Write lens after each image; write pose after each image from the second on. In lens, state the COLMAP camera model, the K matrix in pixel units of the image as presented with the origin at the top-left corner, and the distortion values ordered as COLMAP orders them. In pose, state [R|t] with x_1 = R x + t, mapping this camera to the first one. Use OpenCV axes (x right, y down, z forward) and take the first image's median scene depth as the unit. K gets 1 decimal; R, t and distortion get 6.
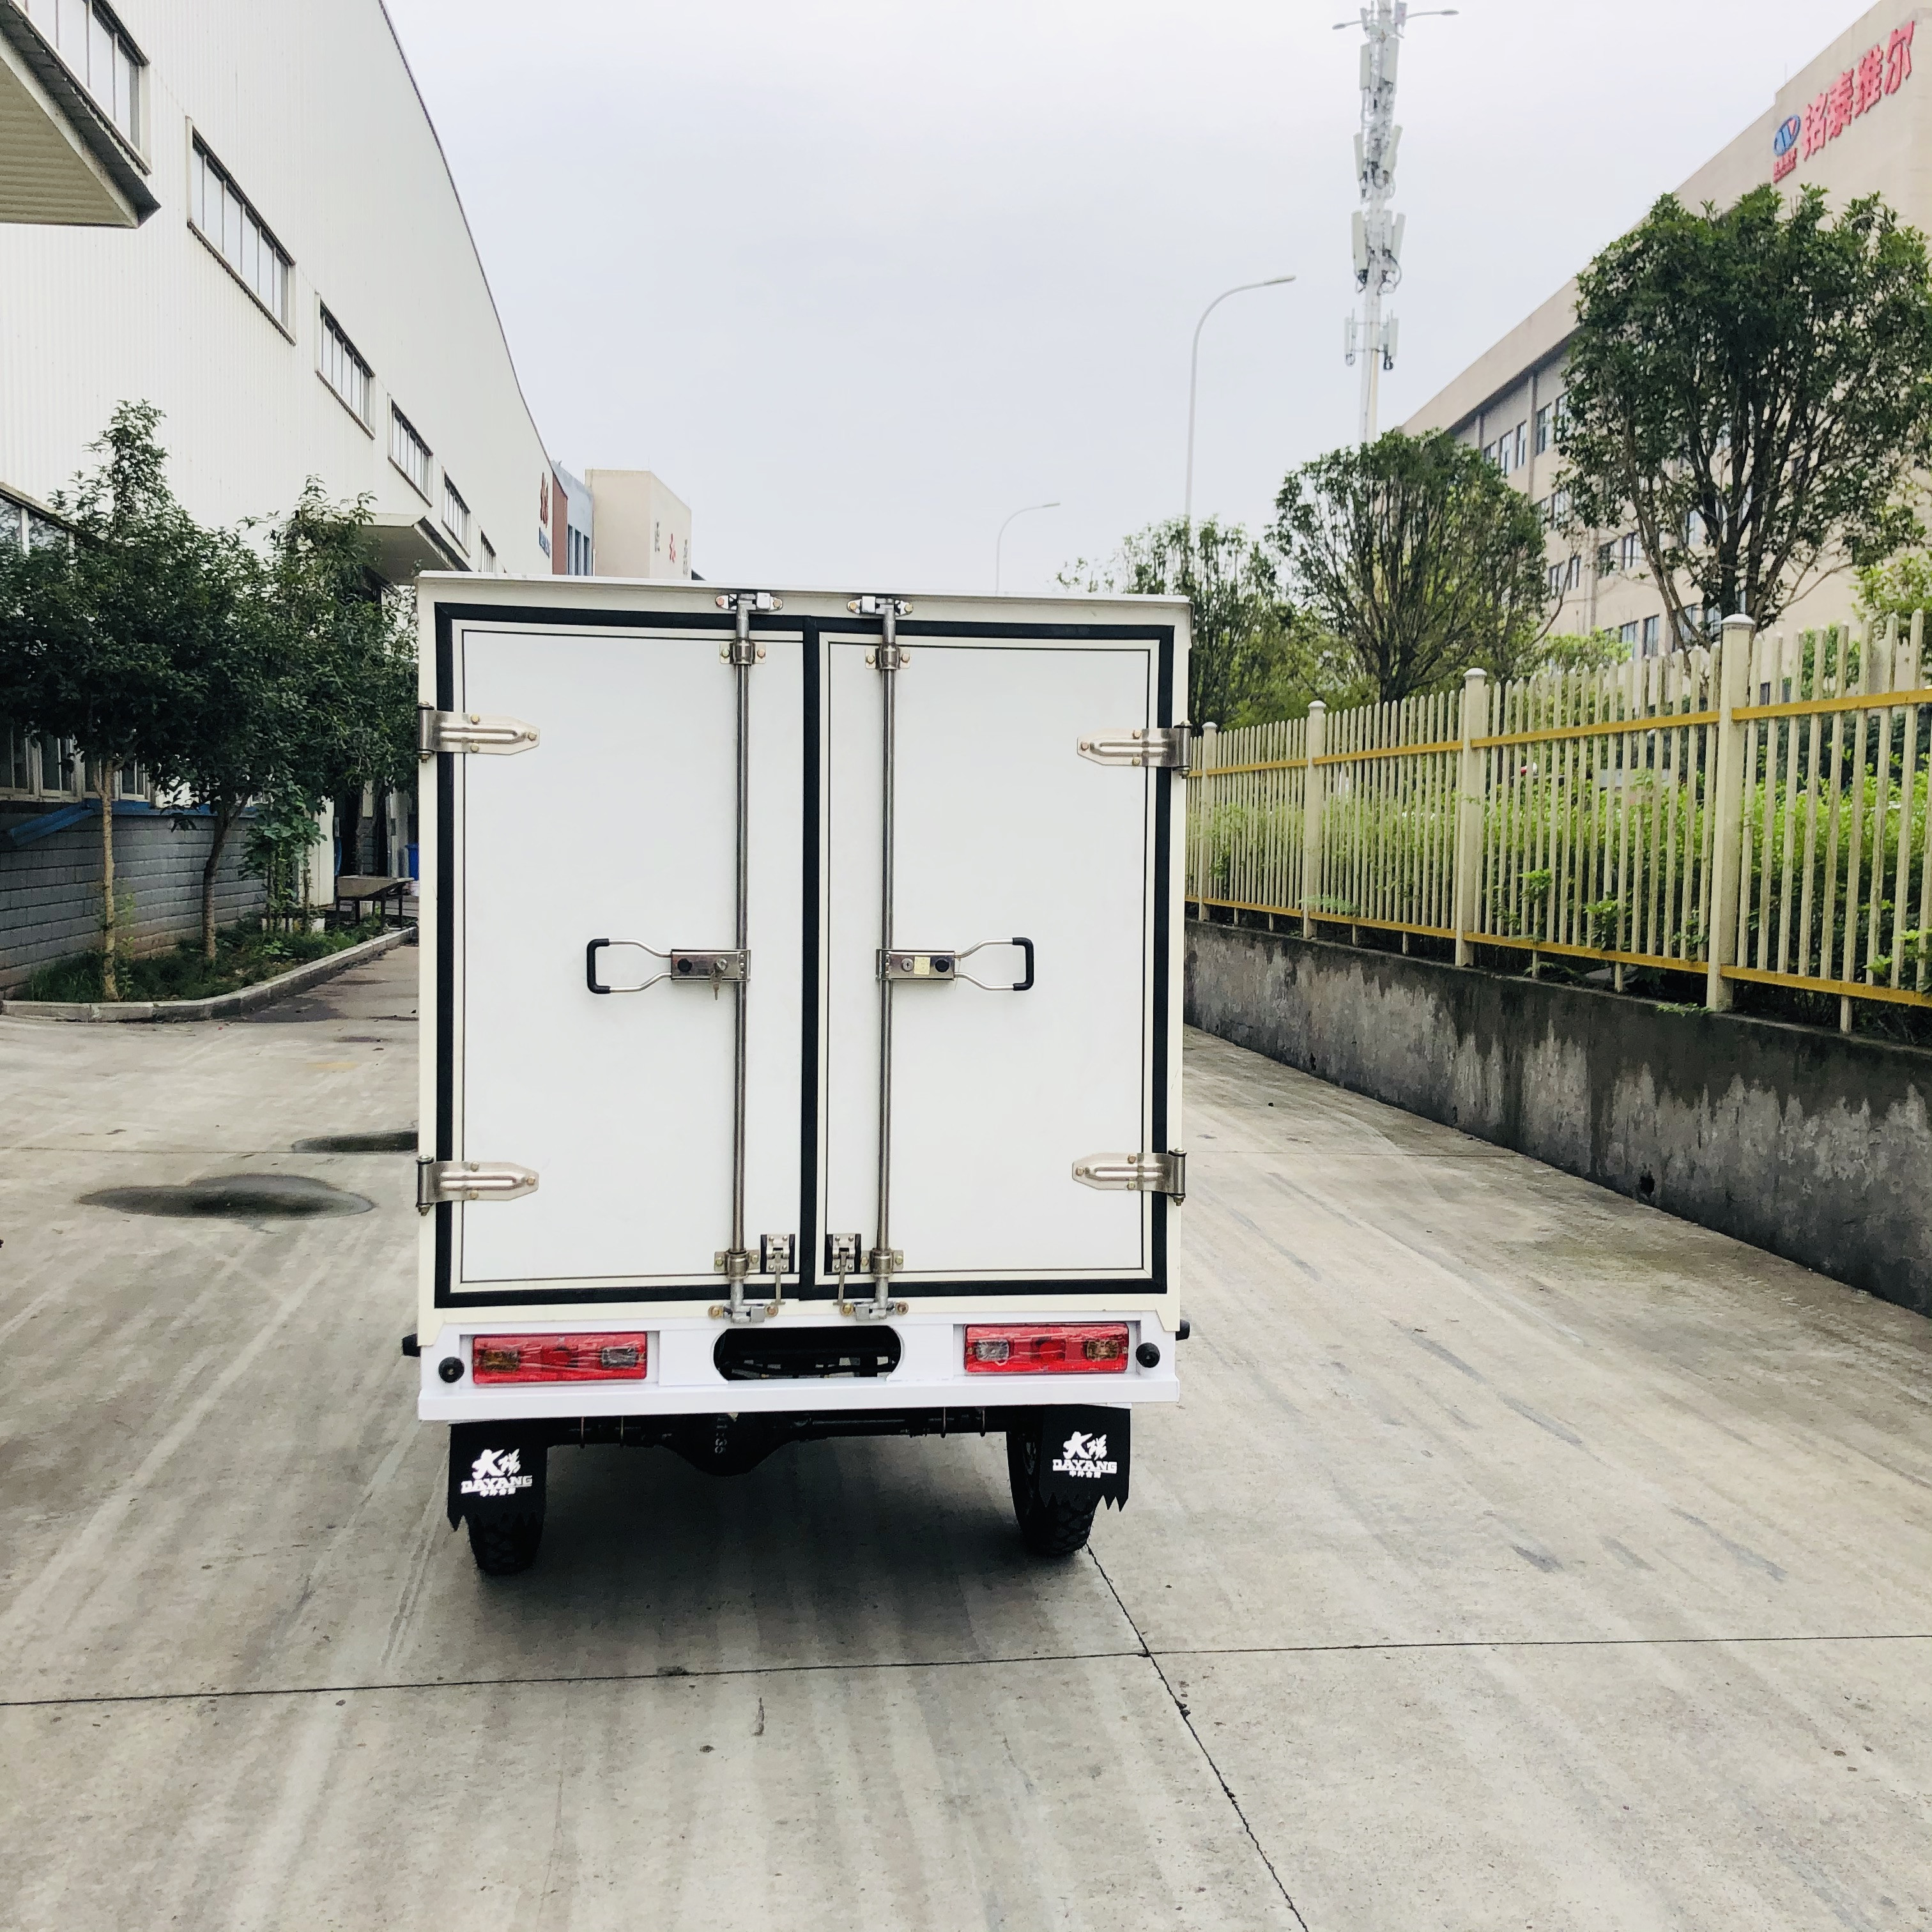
lens RADIAL K [[2135.6, 0, 966.0], [0, 2135.6, 966.0], [0, 0, 1]] dist [0.142469, -0.365724]
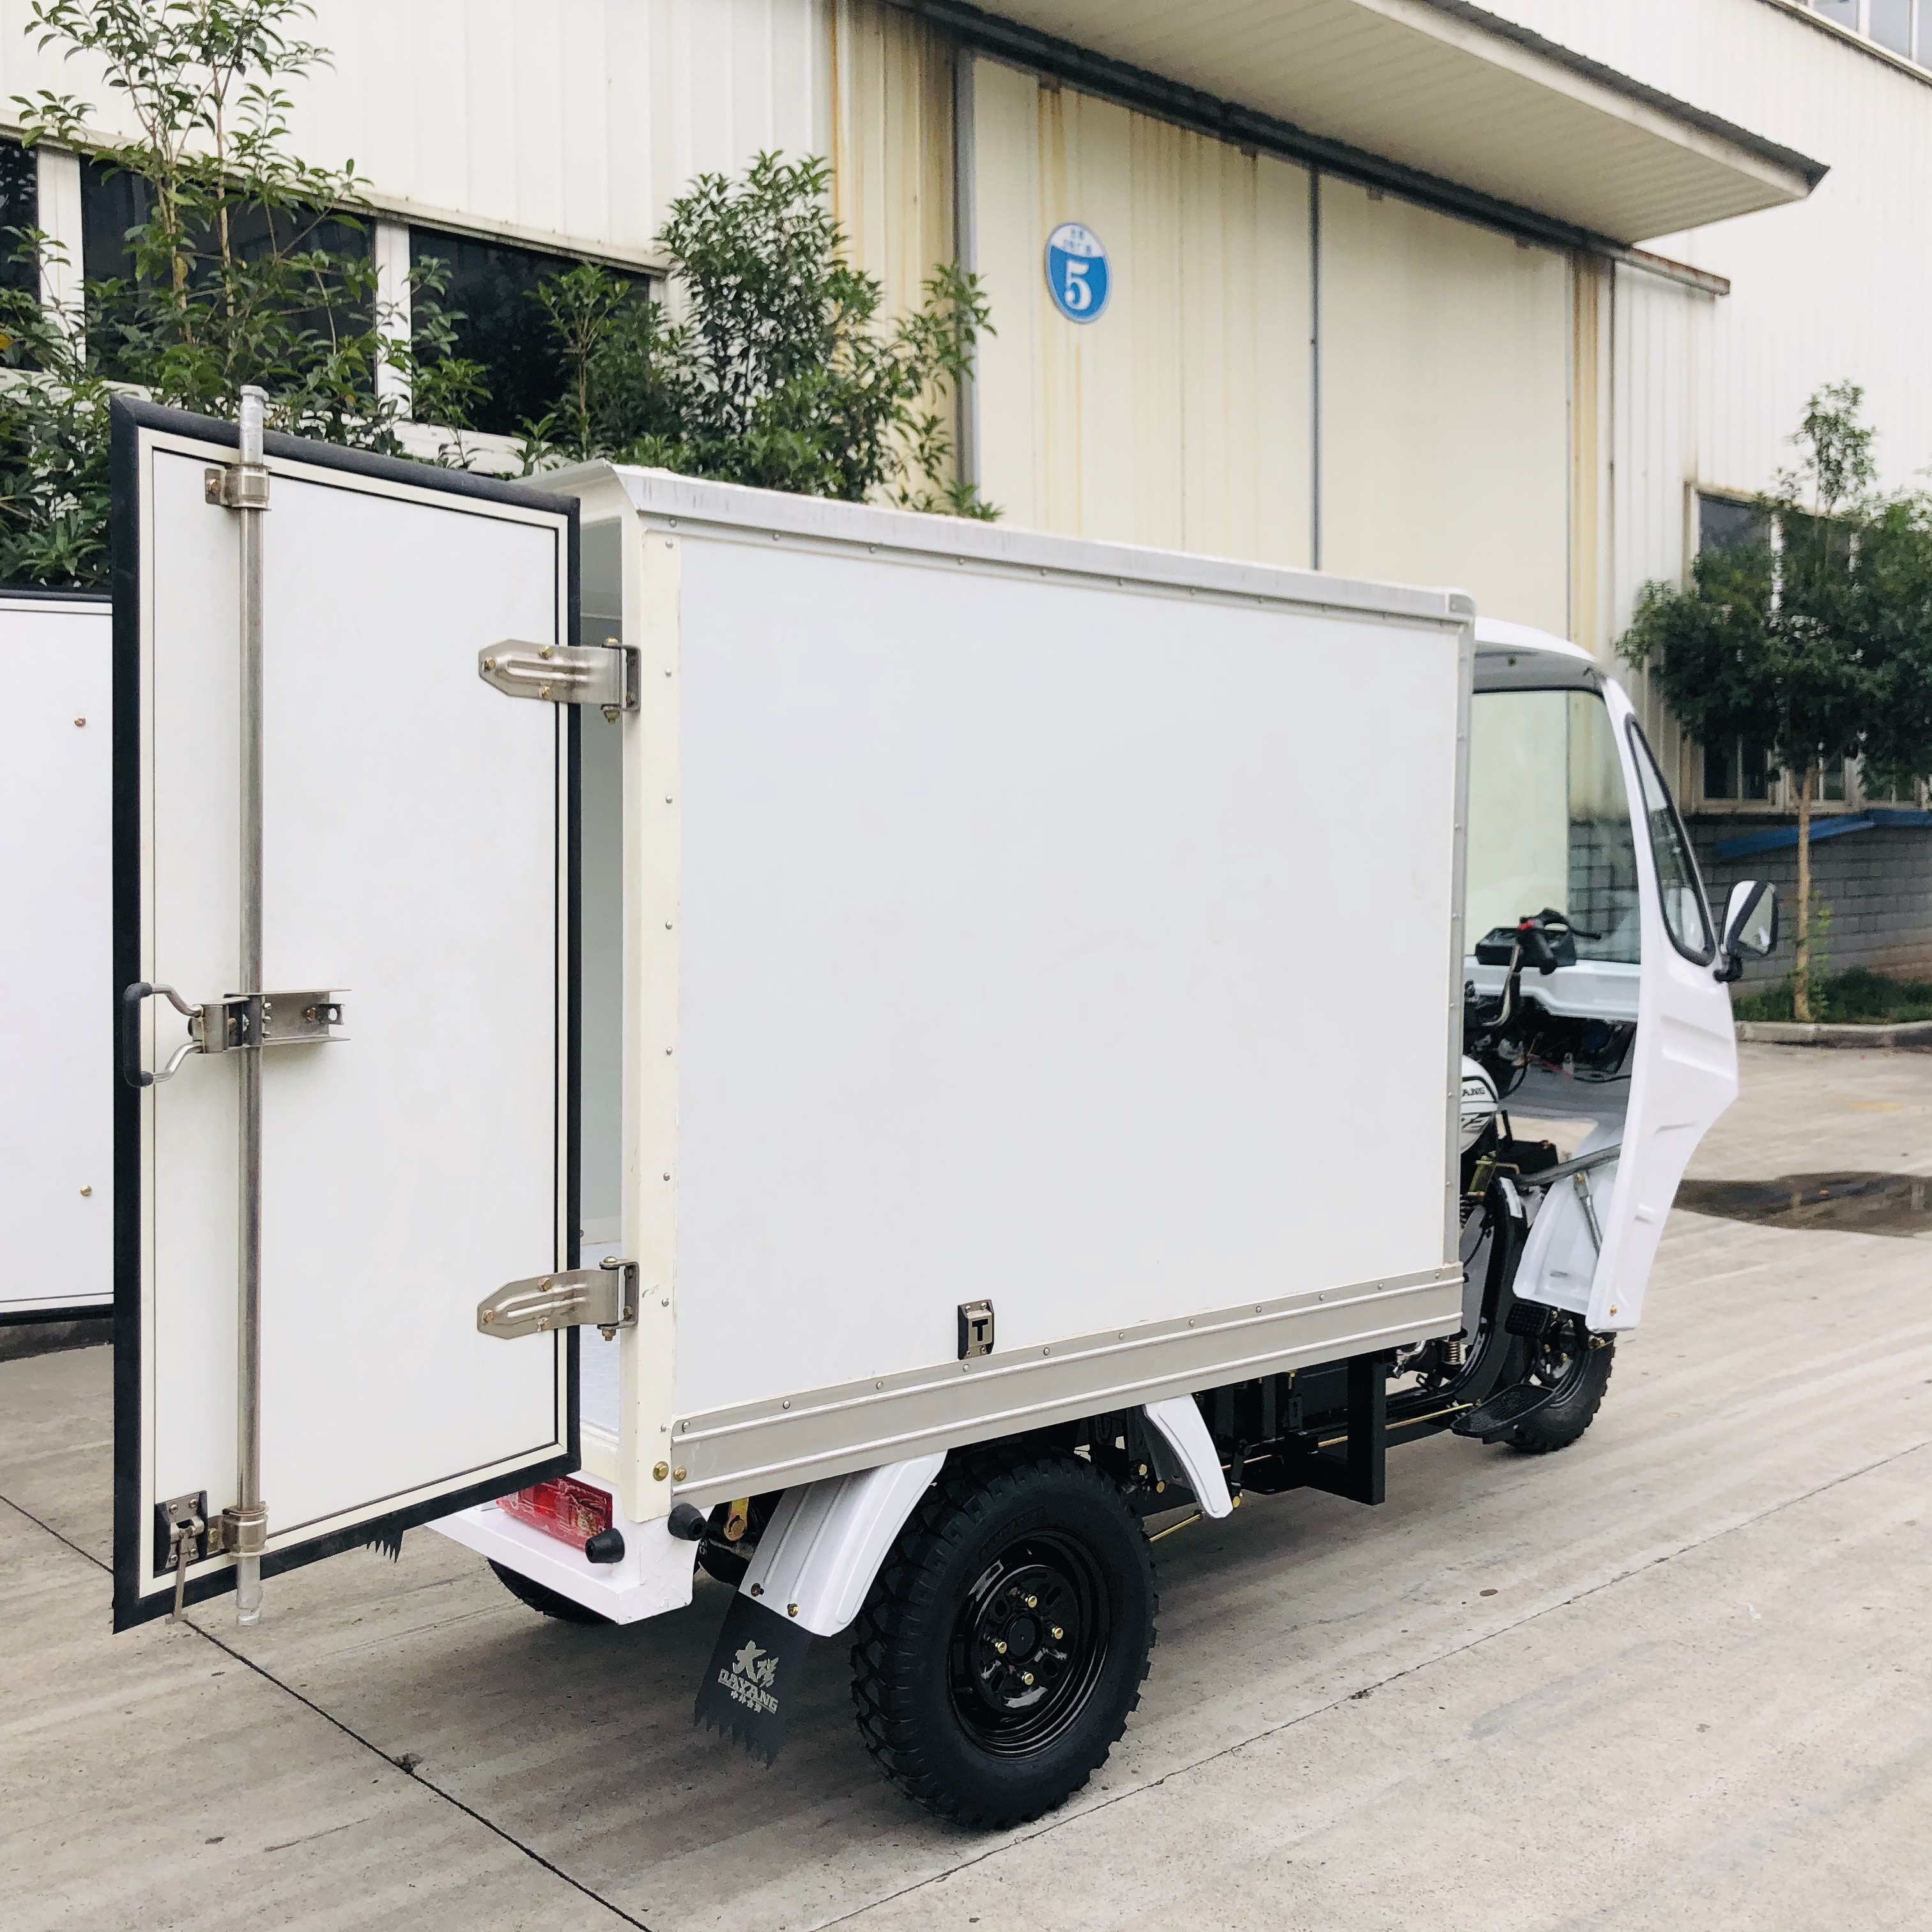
lens RADIAL K [[2147.7, 0, 966.0], [0, 2147.7, 966.0], [0, 0, 1]] dist [-0.013979, 0.051637]
pose [[0.558852, 0.031906, -0.828653, 0.493760], [-0.039034, 0.999164, 0.012147, -0.014636], [0.828348, 0.025557, 0.559630, 0.474381]]
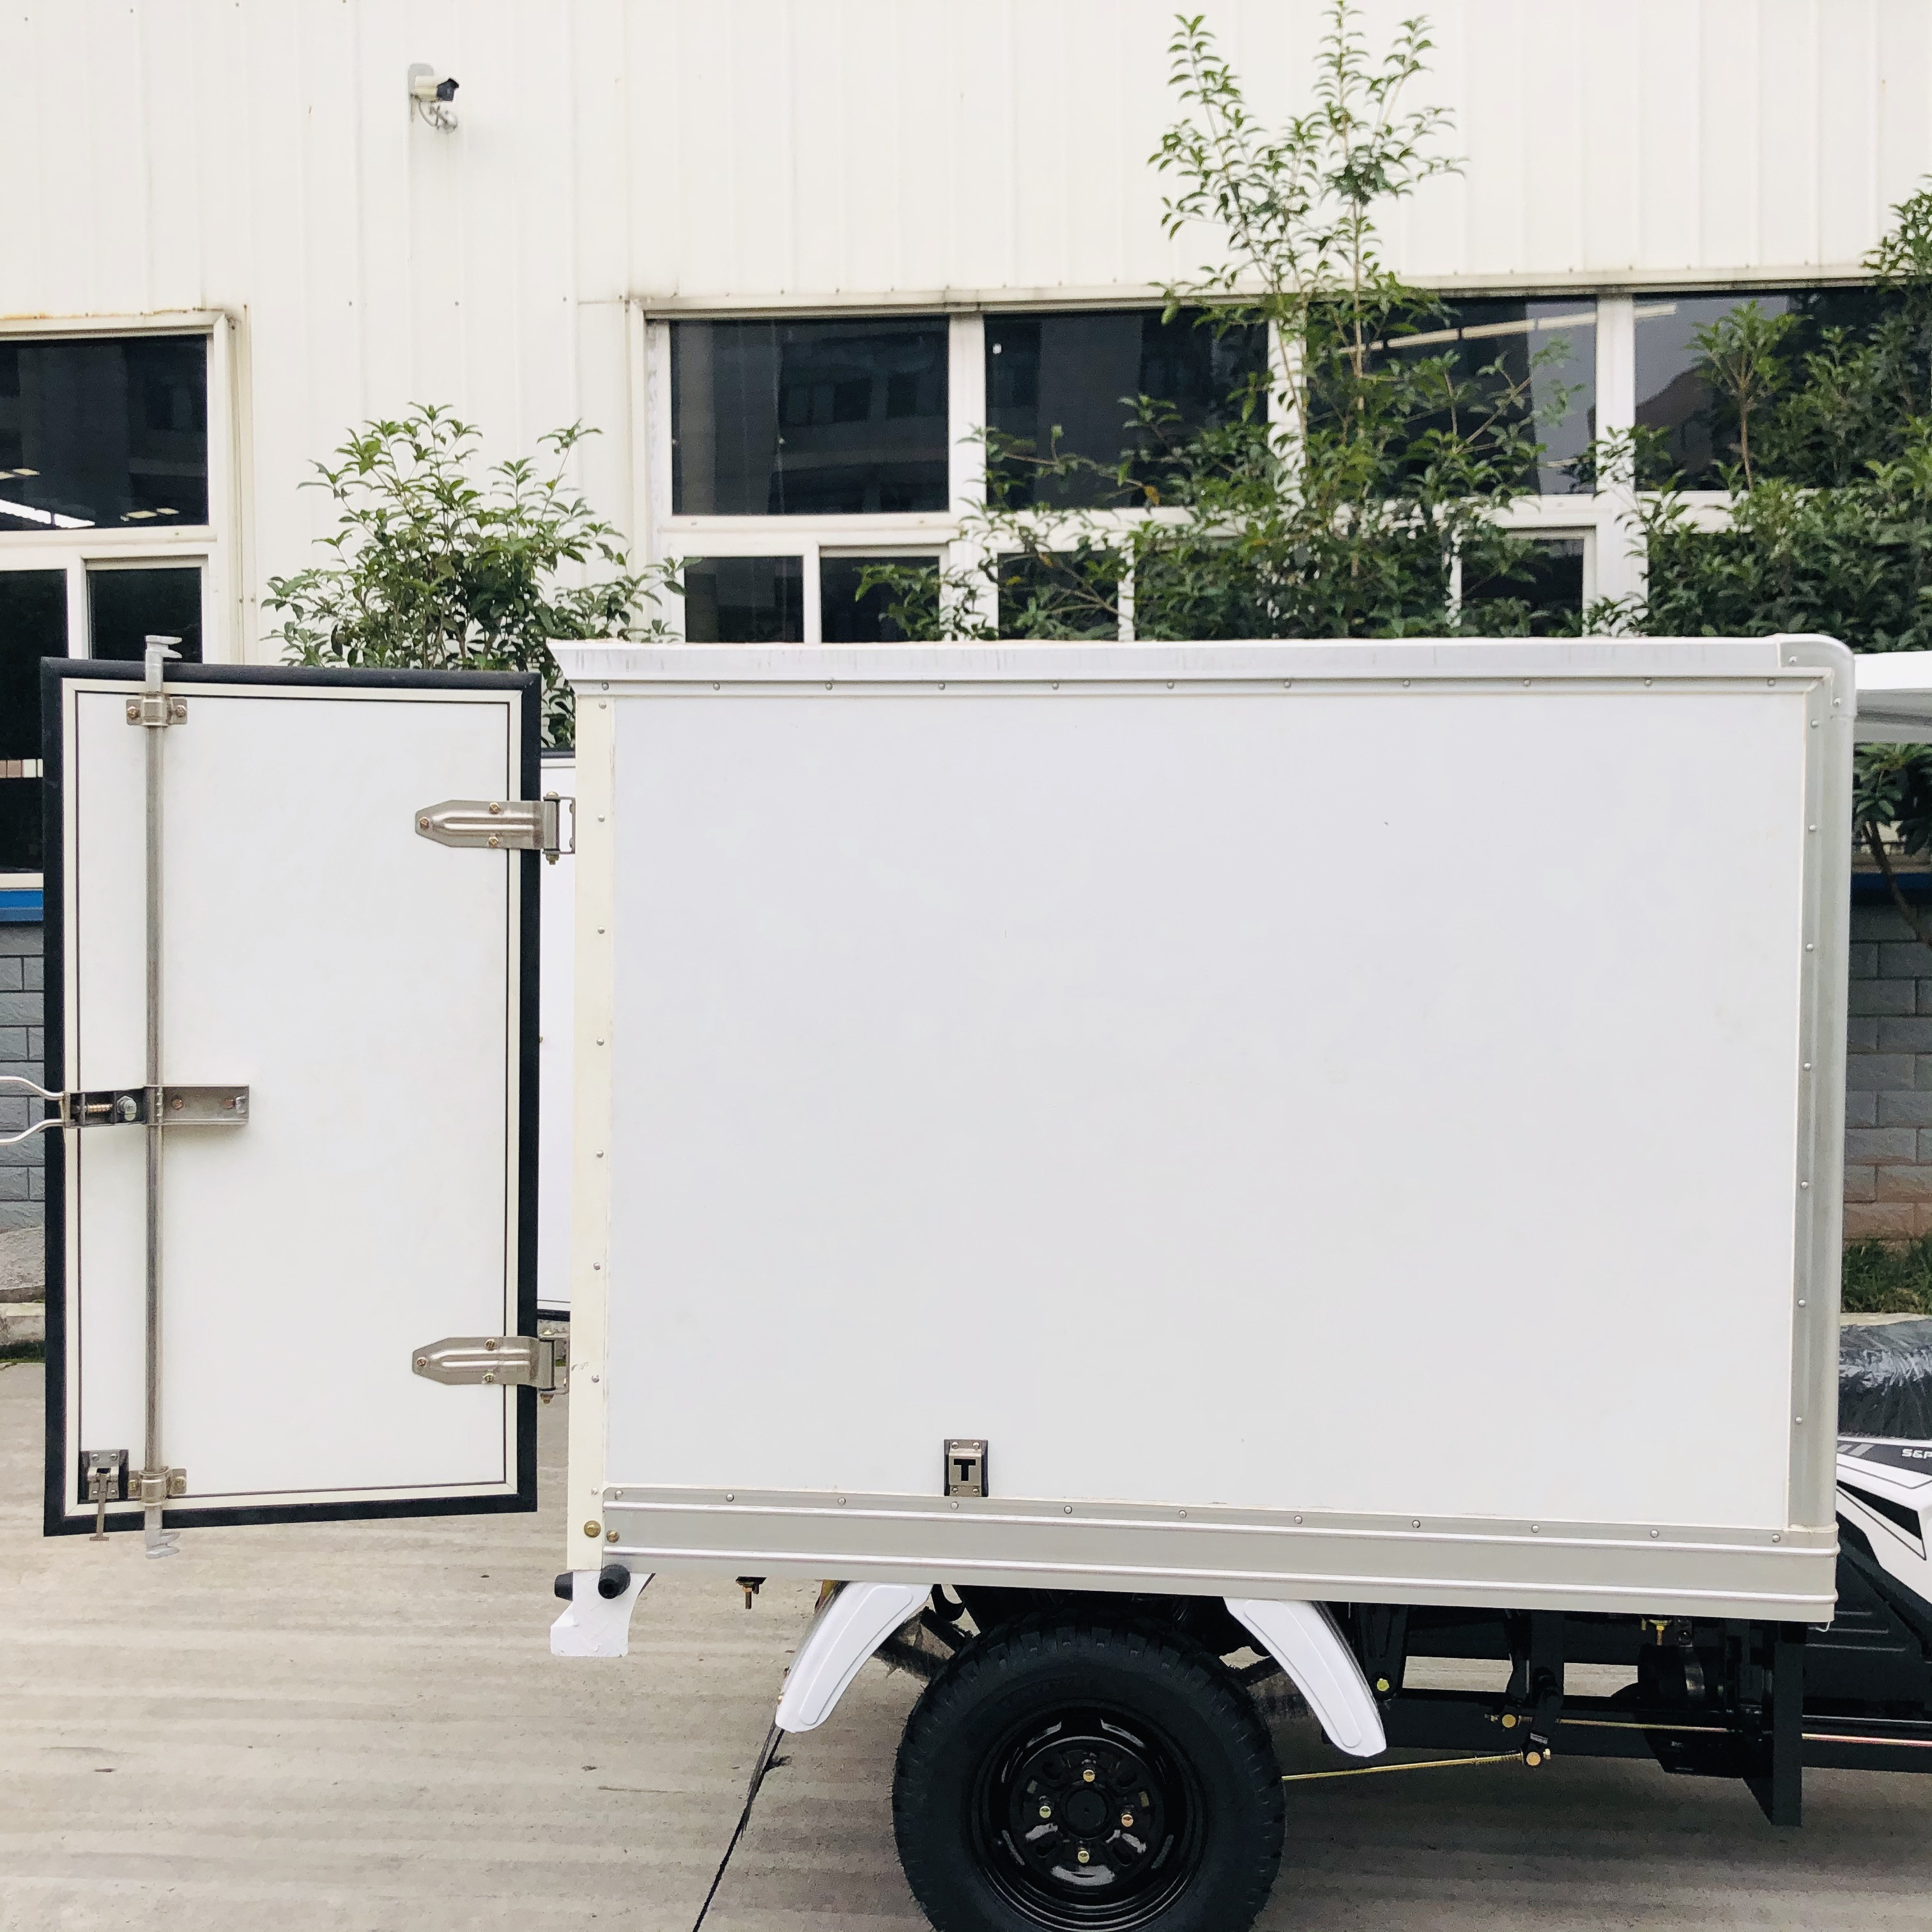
lens RADIAL K [[2122.1, 0, 956.1], [0, 2122.1, 975.2], [0, 0, 1]] dist [0.000516, 0.012922]
pose [[-0.231659, 0.020412, -0.972583, 0.554405], [-0.056140, 0.997833, 0.034314, -0.054940], [0.971176, 0.062550, -0.230011, 0.887785]]
